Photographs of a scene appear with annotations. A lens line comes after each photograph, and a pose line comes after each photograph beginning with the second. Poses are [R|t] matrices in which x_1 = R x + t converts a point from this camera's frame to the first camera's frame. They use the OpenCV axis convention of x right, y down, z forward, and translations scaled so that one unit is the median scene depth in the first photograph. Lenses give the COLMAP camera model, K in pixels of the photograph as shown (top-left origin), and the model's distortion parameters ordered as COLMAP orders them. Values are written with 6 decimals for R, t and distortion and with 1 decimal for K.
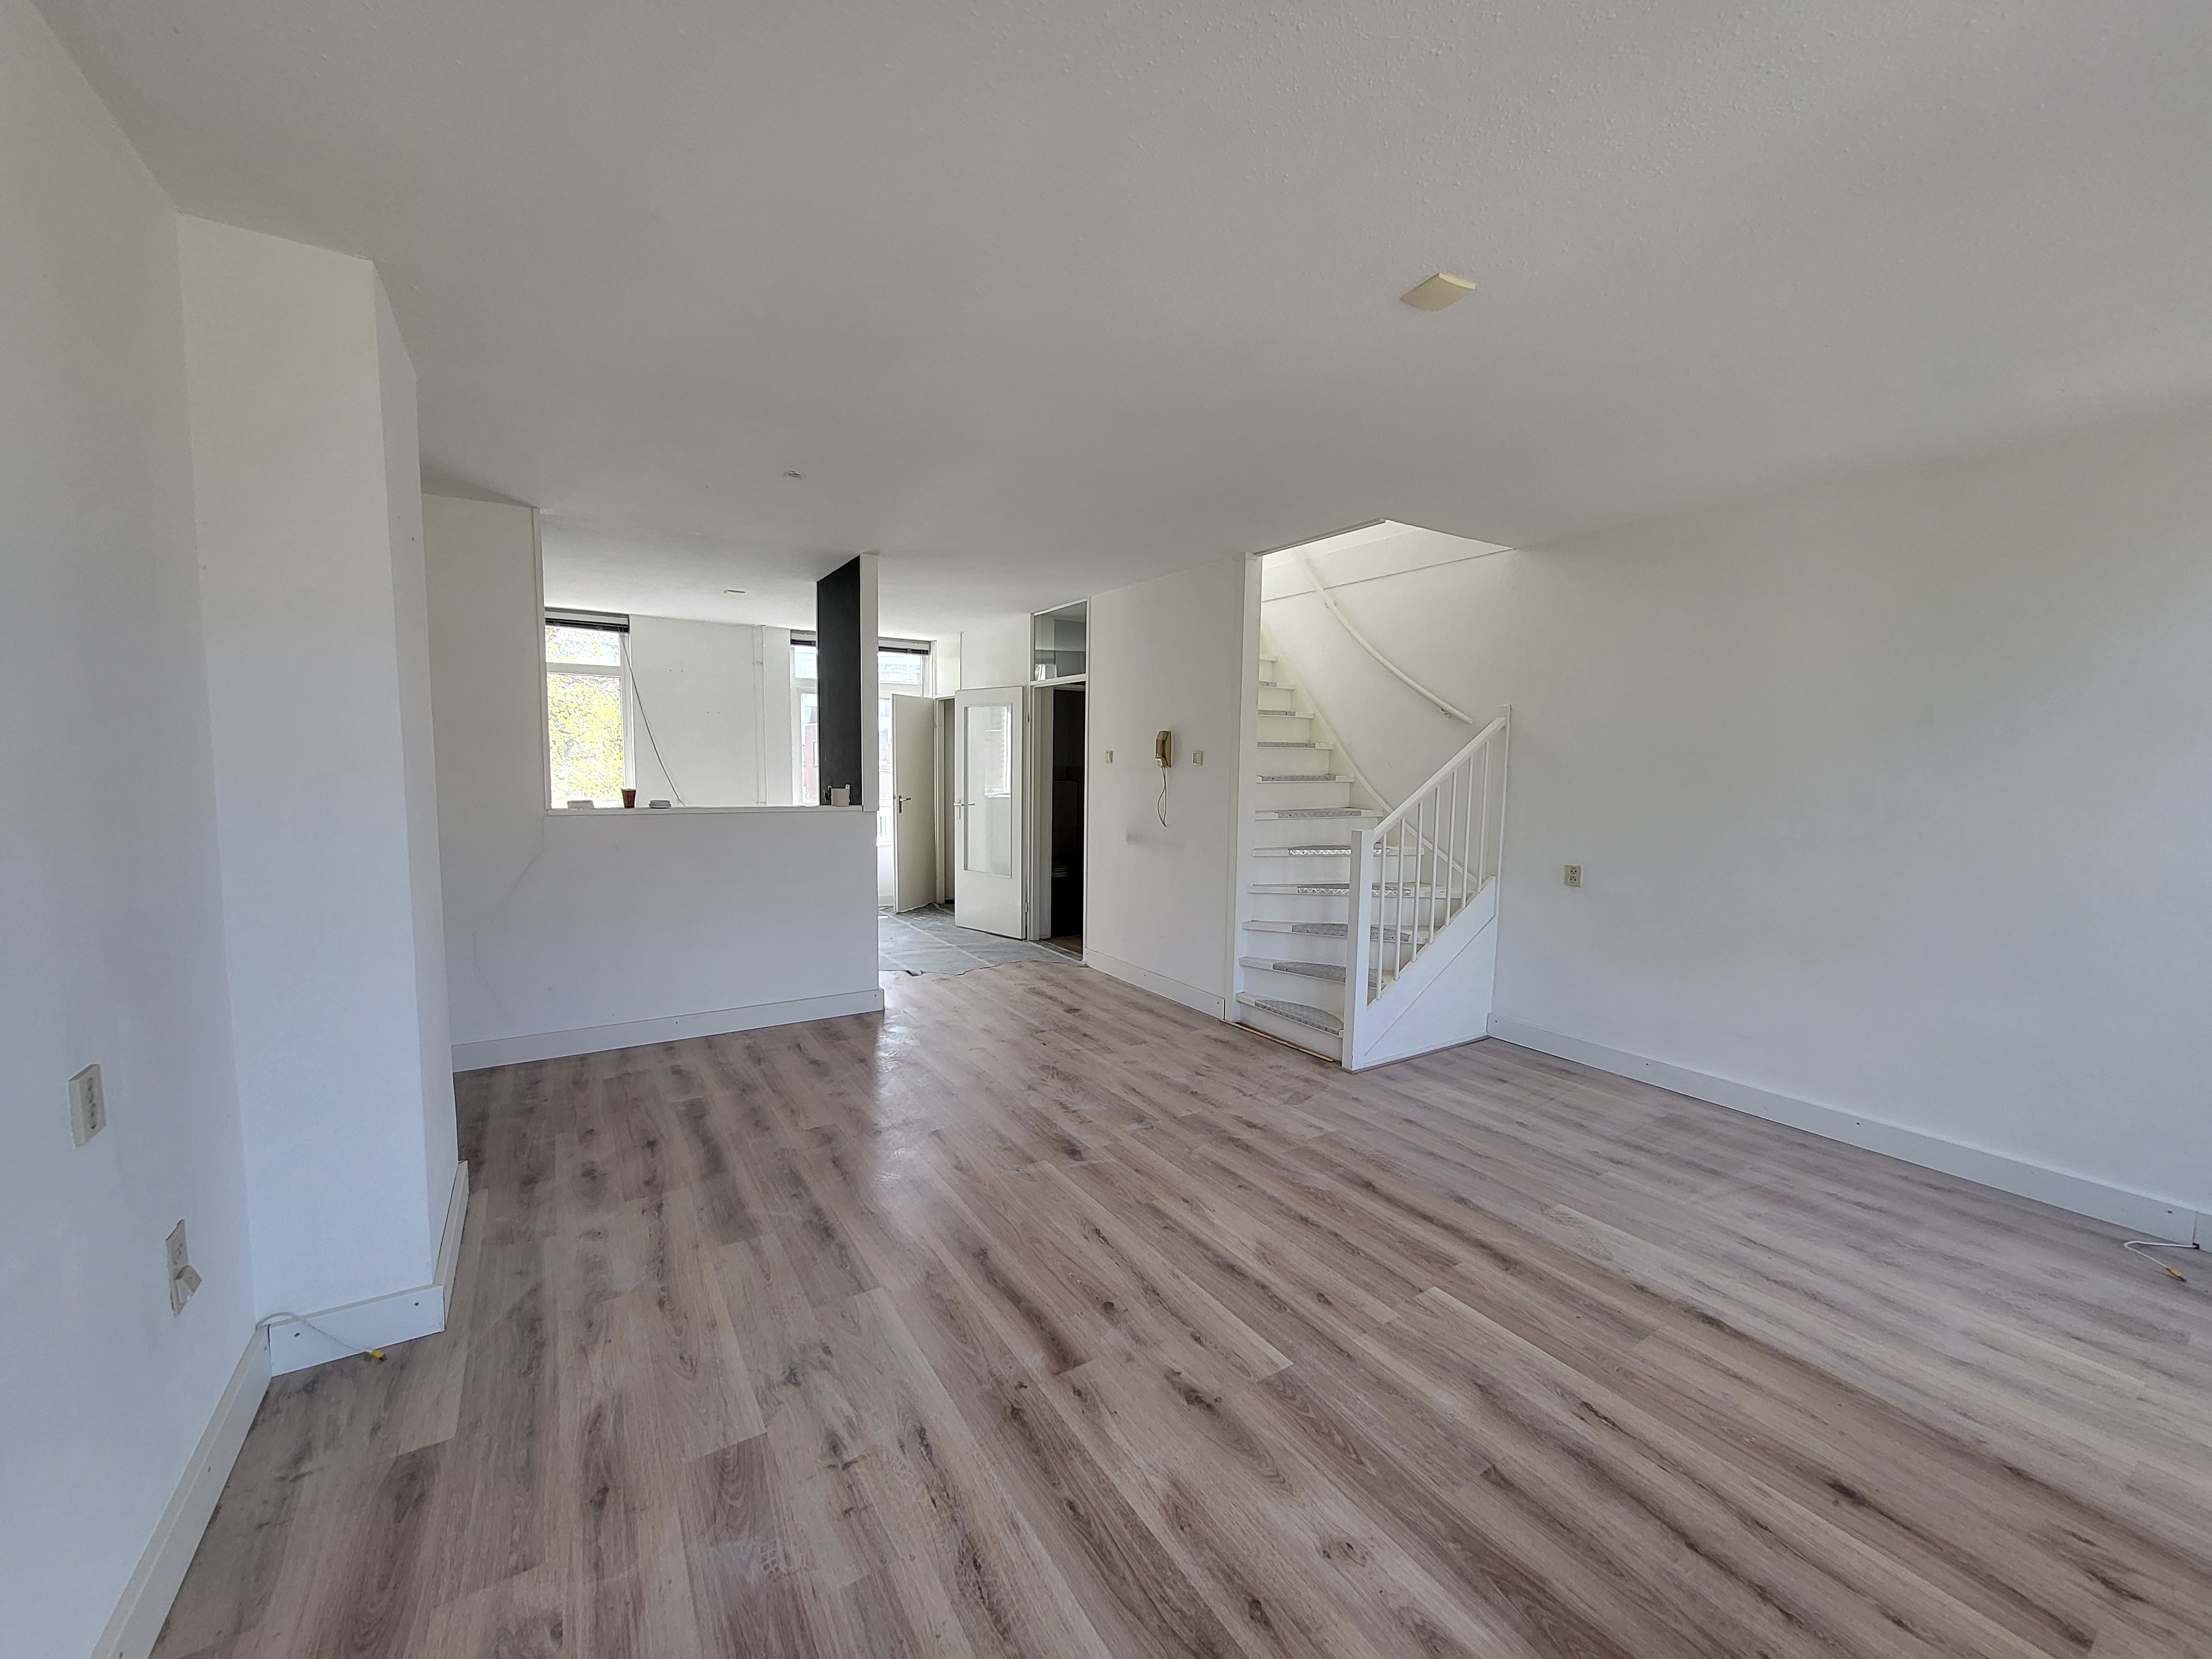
lens RADIAL K [[872.8, 0, 1105.9], [0, 872.8, 833.0], [0, 0, 1]] dist [-0.001657, -0.000117]
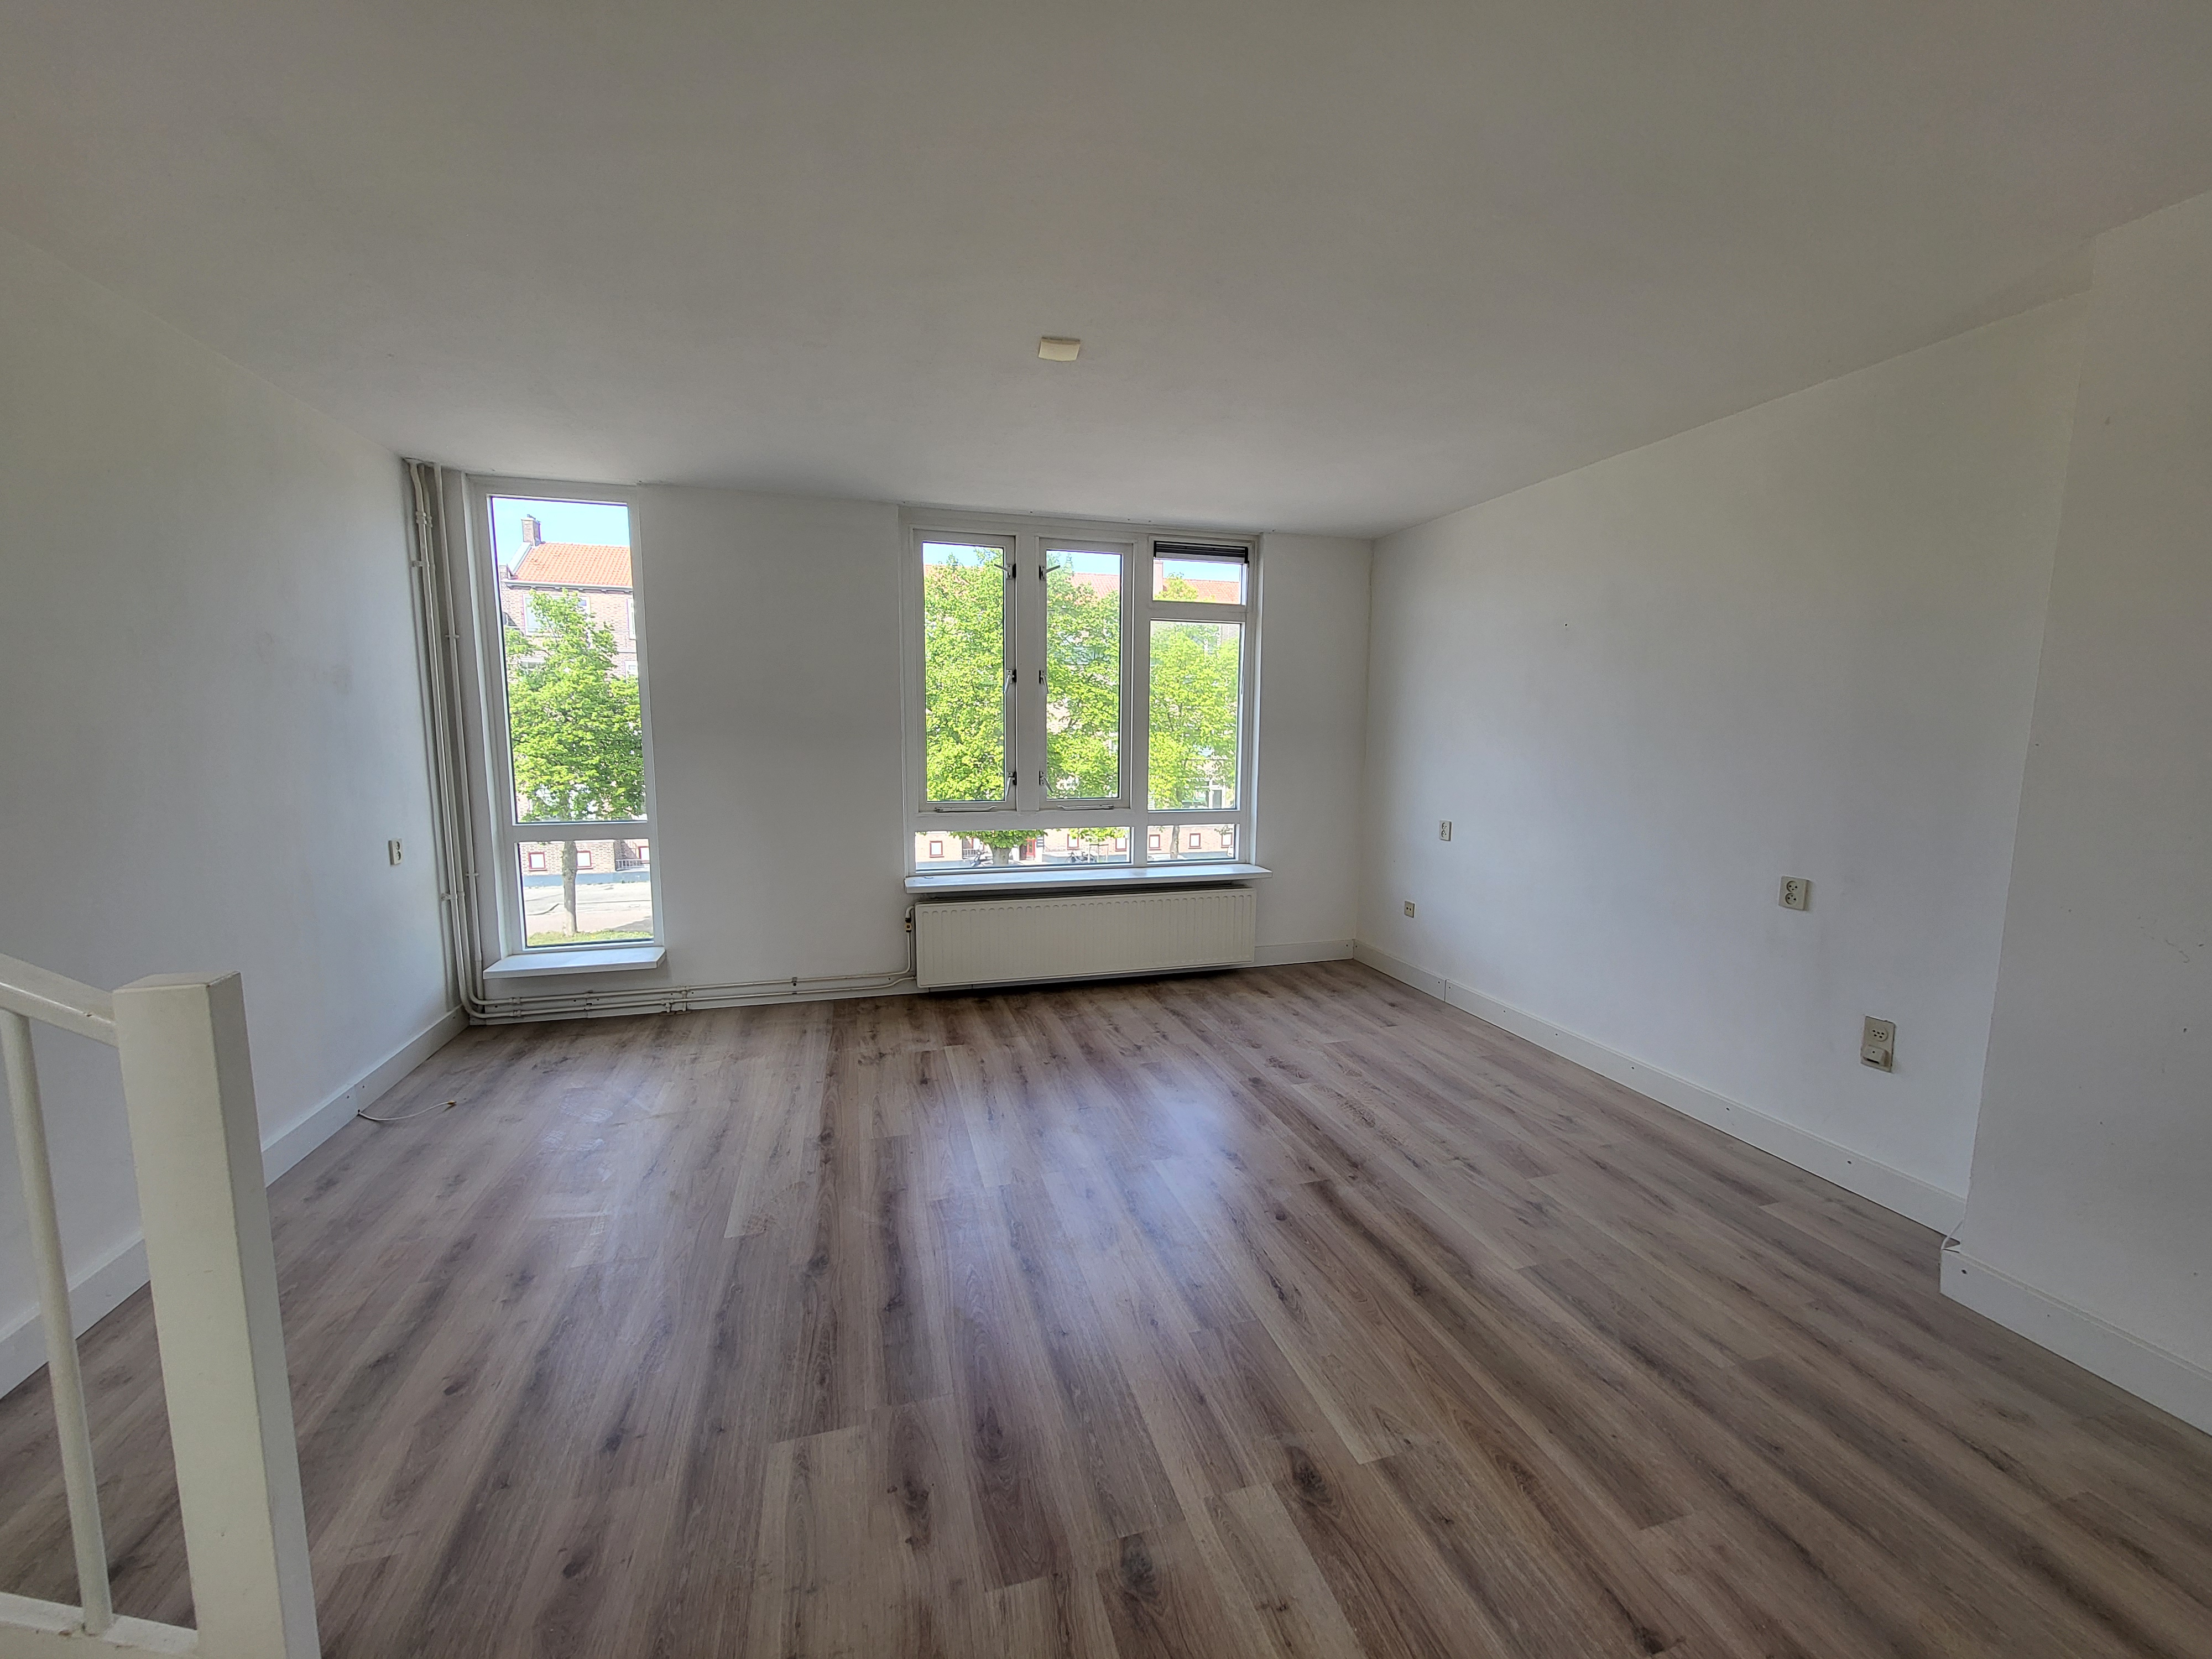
lens RADIAL K [[872.8, 0, 1106.5], [0, 872.8, 829.0], [0, 0, 1]] dist [-0.001657, -0.000117]
pose [[-0.960320, -0.050575, 0.274278, -0.058352], [0.005548, 0.979763, 0.200086, -0.154617], [-0.278847, 0.193668, -0.940605, 1.860433]]
